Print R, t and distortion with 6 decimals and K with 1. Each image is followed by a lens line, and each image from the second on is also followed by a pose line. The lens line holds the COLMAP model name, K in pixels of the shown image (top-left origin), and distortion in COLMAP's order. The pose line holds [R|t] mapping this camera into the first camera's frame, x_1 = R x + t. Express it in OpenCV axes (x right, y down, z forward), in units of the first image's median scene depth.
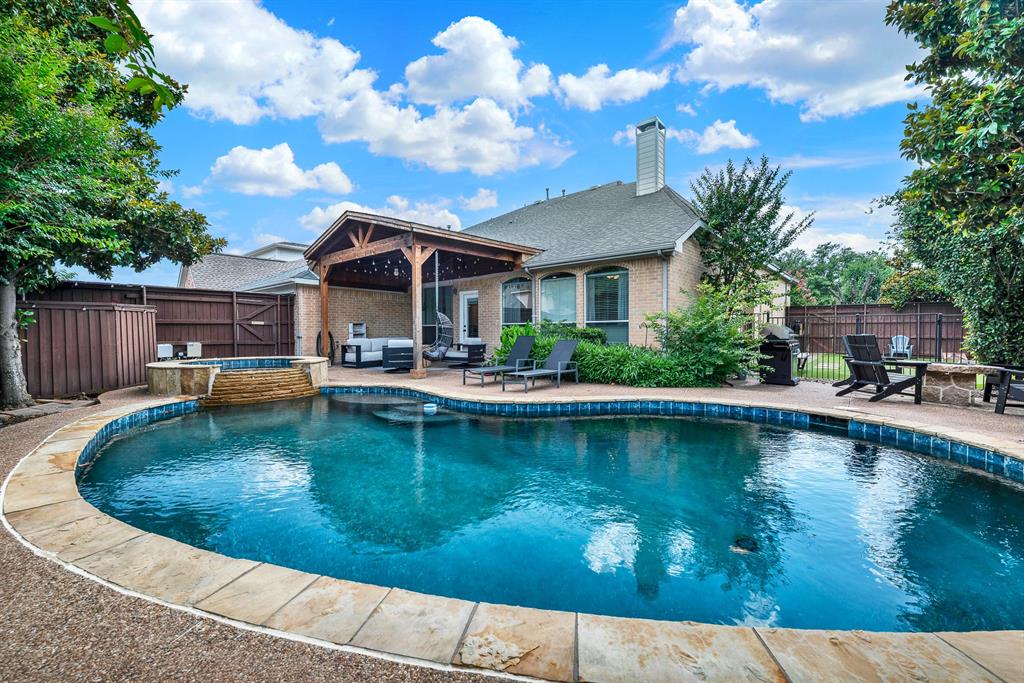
lens RADIAL K [[420.1, 0, 512.0], [0, 420.1, 341.5], [0, 0, 1]] dist [-0.000034, -0.000005]
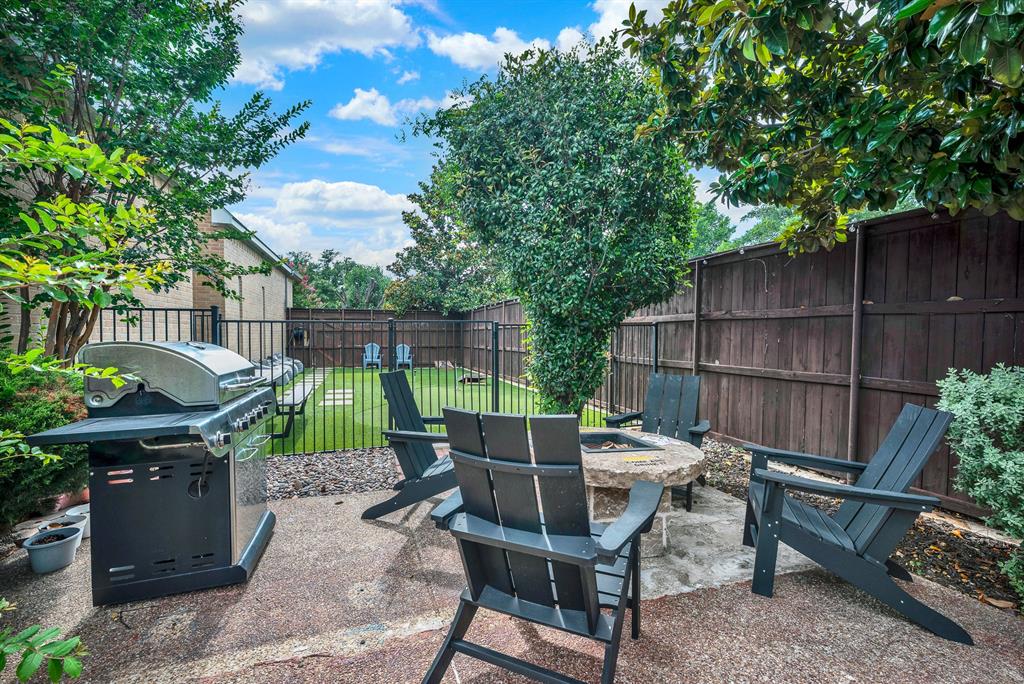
lens RADIAL K [[420.1, 0, 512.0], [0, 420.1, 342.0], [0, 0, 1]] dist [-0.000034, -0.000005]
pose [[0.500675, -0.014551, 0.865513, 0.068546], [0.021851, 0.999753, 0.004167, -0.005177], [-0.865360, 0.016826, 0.500869, 0.093610]]
